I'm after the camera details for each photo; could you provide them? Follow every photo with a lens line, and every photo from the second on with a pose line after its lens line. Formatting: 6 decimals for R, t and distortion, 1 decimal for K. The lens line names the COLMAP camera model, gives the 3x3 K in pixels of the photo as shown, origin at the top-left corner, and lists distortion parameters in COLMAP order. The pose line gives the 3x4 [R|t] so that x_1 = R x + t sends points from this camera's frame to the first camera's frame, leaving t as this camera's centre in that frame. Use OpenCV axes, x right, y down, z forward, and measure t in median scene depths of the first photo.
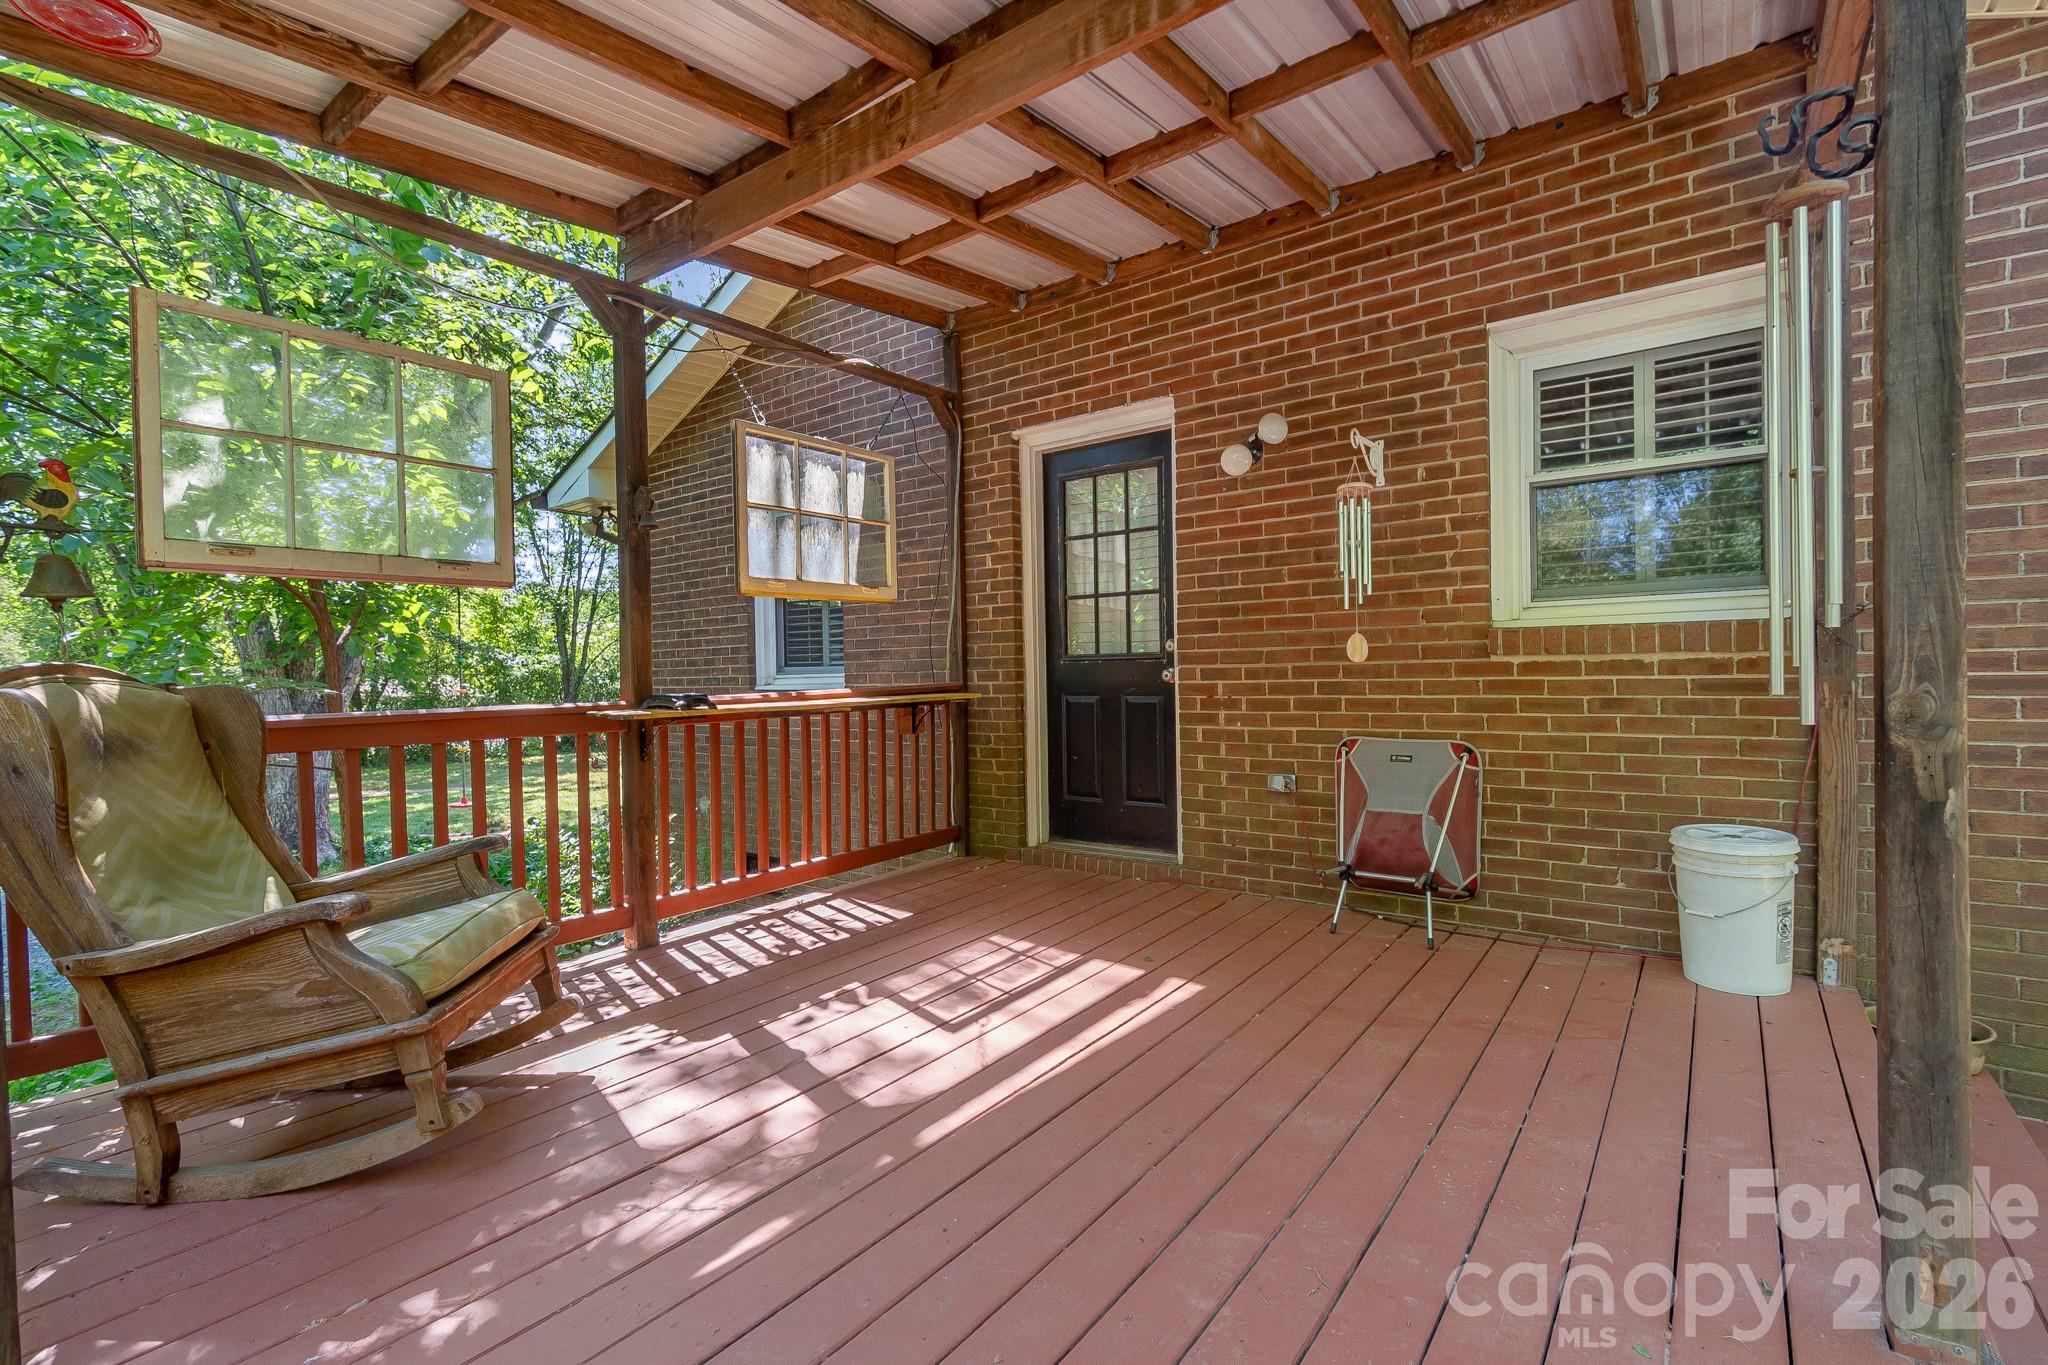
lens RADIAL K [[931.2, 0, 1005.9], [0, 931.2, 681.3], [0, 0, 1]] dist [0.004004, 0.000119]
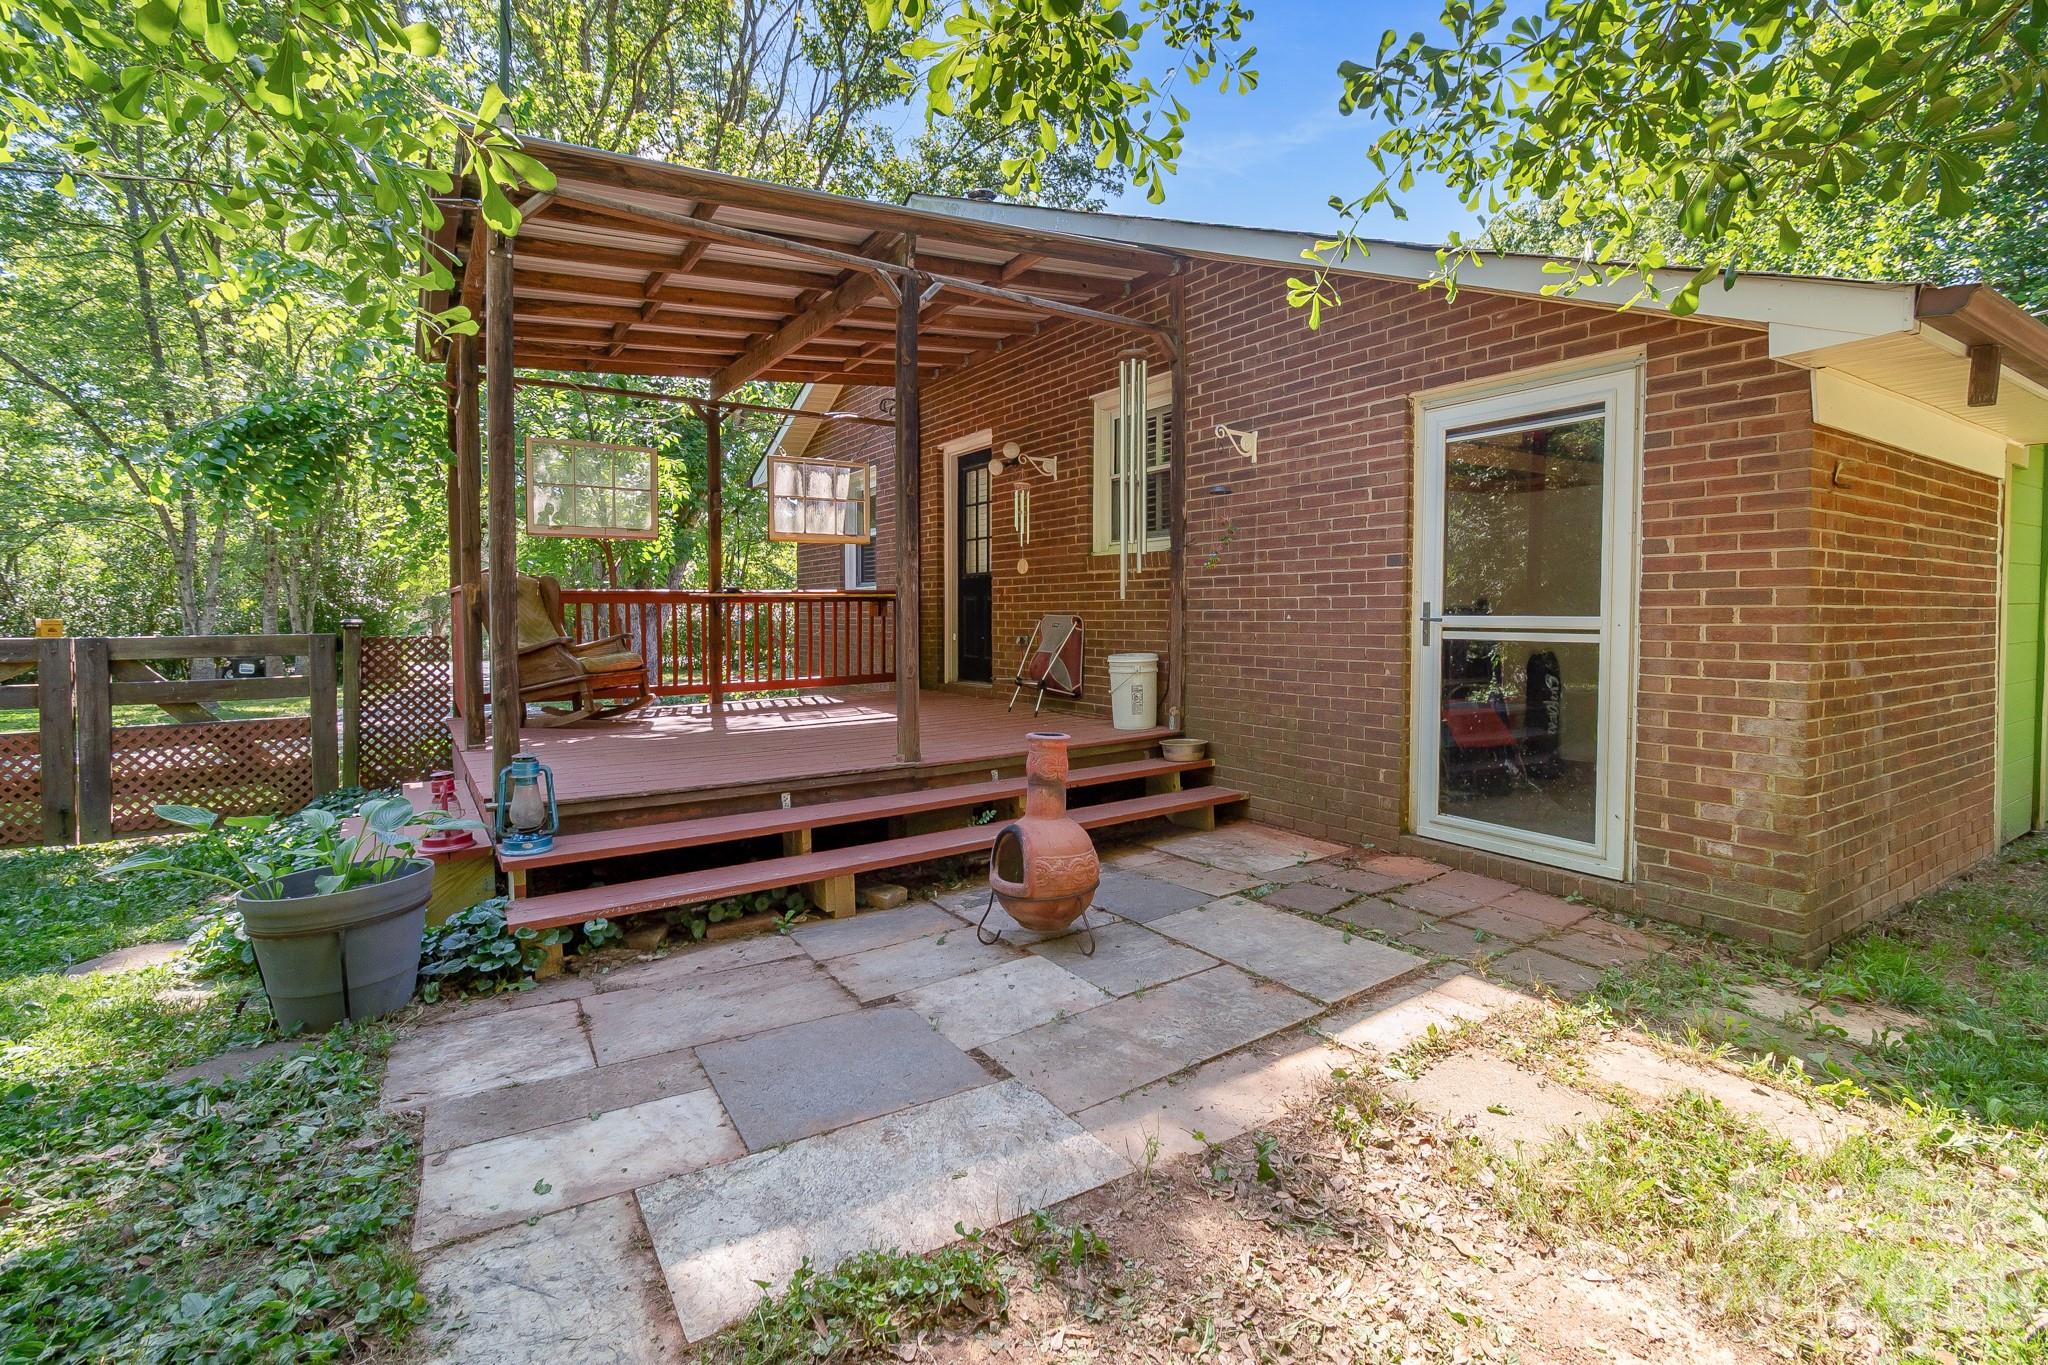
lens RADIAL K [[931.2, 0, 1006.2], [0, 931.2, 646.1], [0, 0, 1]] dist [0.004004, 0.000119]
pose [[0.943496, 0.030506, -0.329977, 0.871872], [-0.020300, 0.999204, 0.034331, 0.057362], [0.330762, -0.025693, 0.943364, -0.758459]]
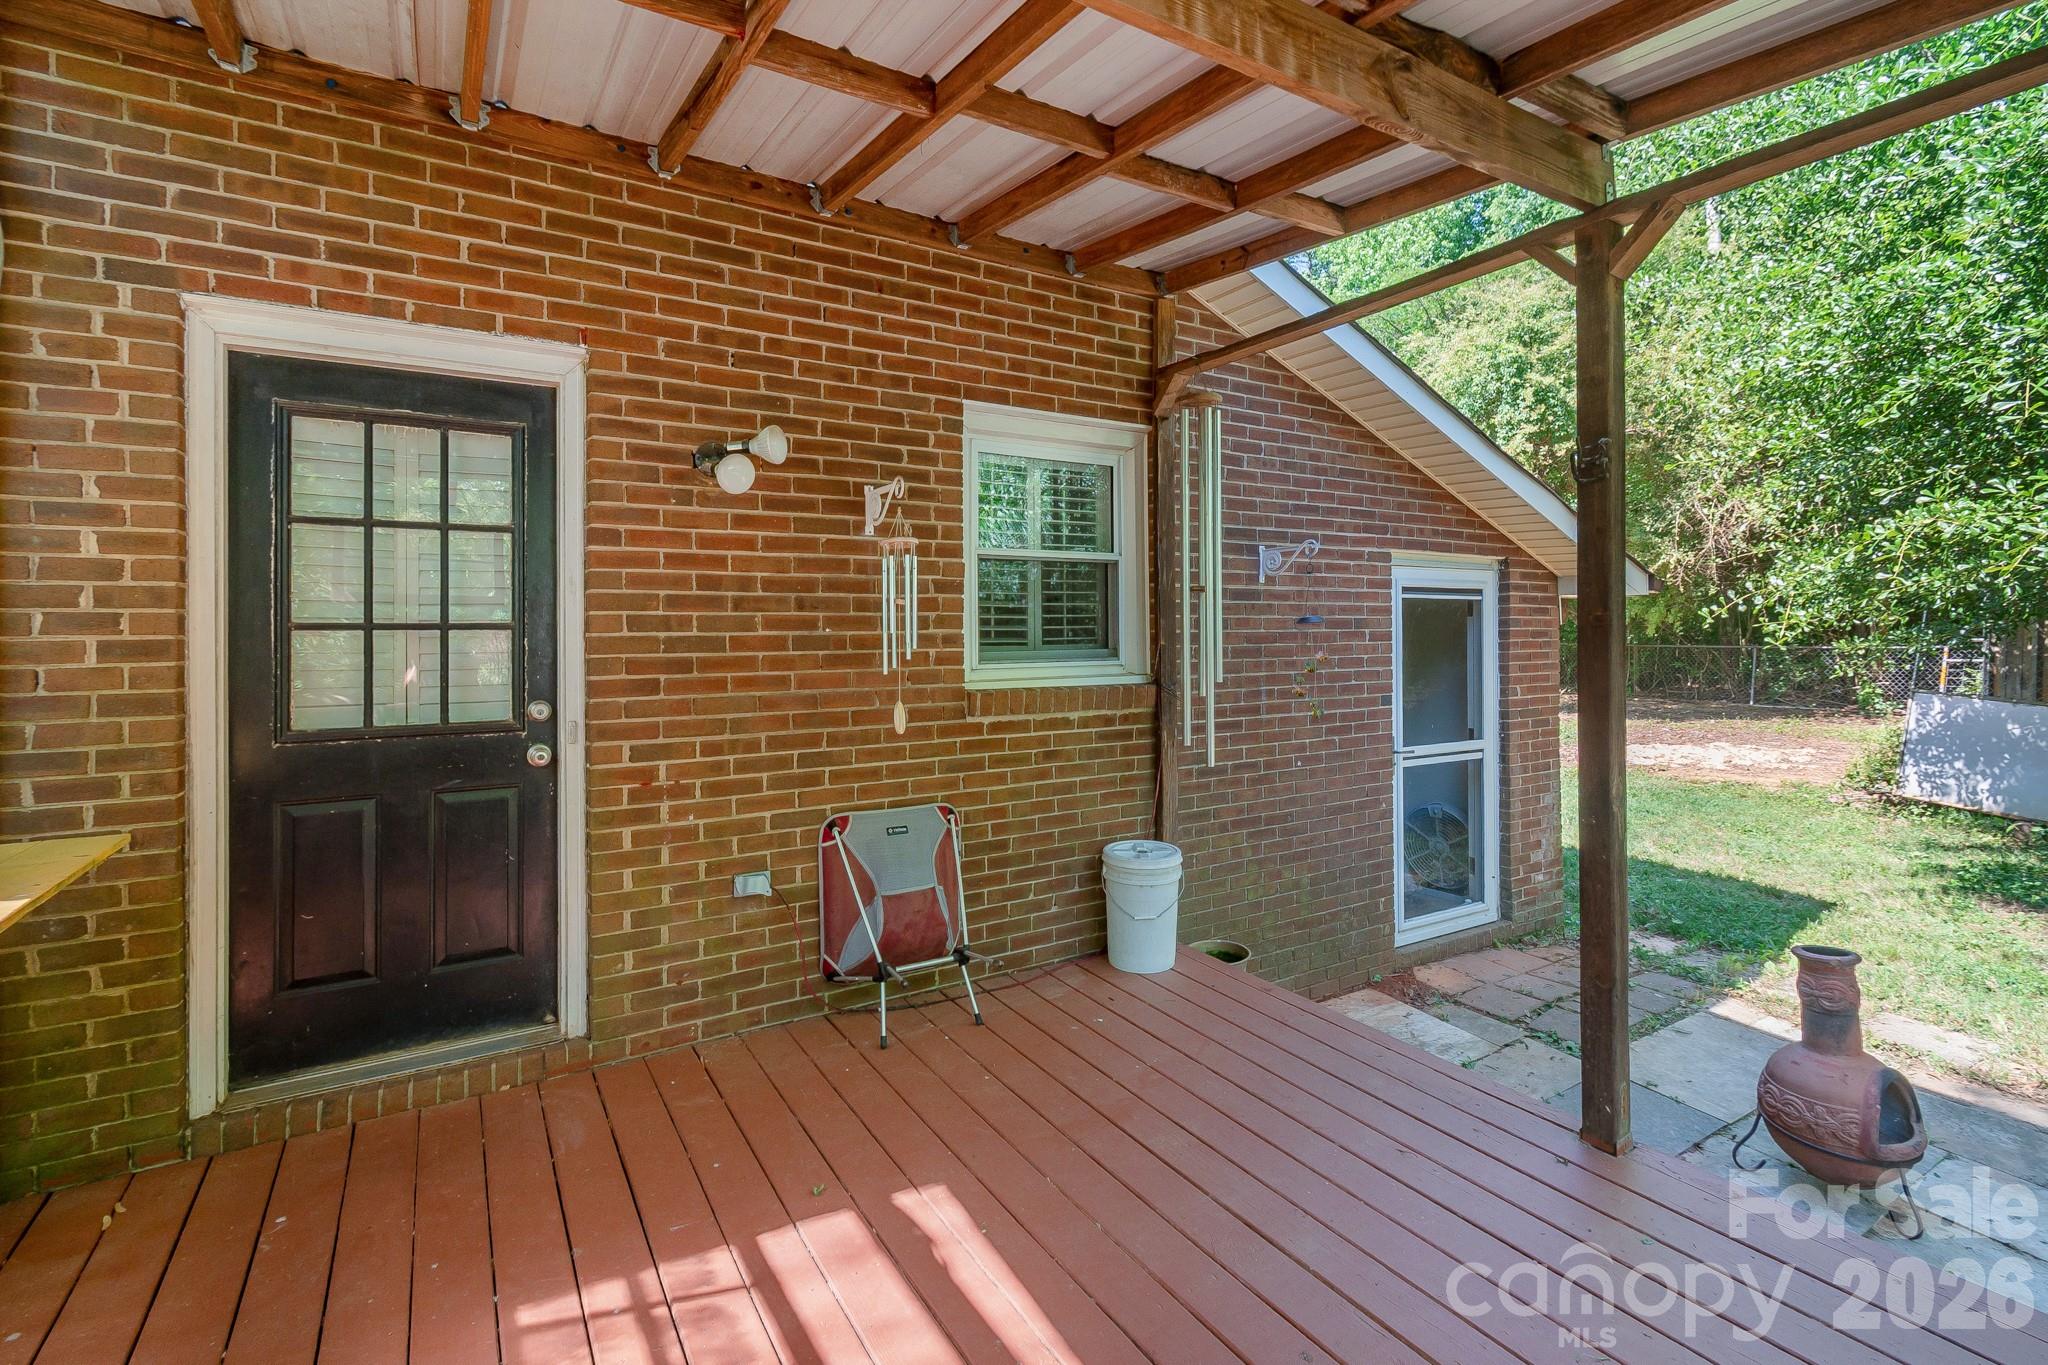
lens RADIAL K [[931.2, 0, 1098.4], [0, 931.2, 630.5], [0, 0, 1]] dist [0.004004, 0.000119]
pose [[0.328438, 0.022380, 0.944260, -0.361720], [0.010427, 0.999572, -0.027317, -0.082033], [-0.944468, 0.018818, 0.328064, 0.453070]]
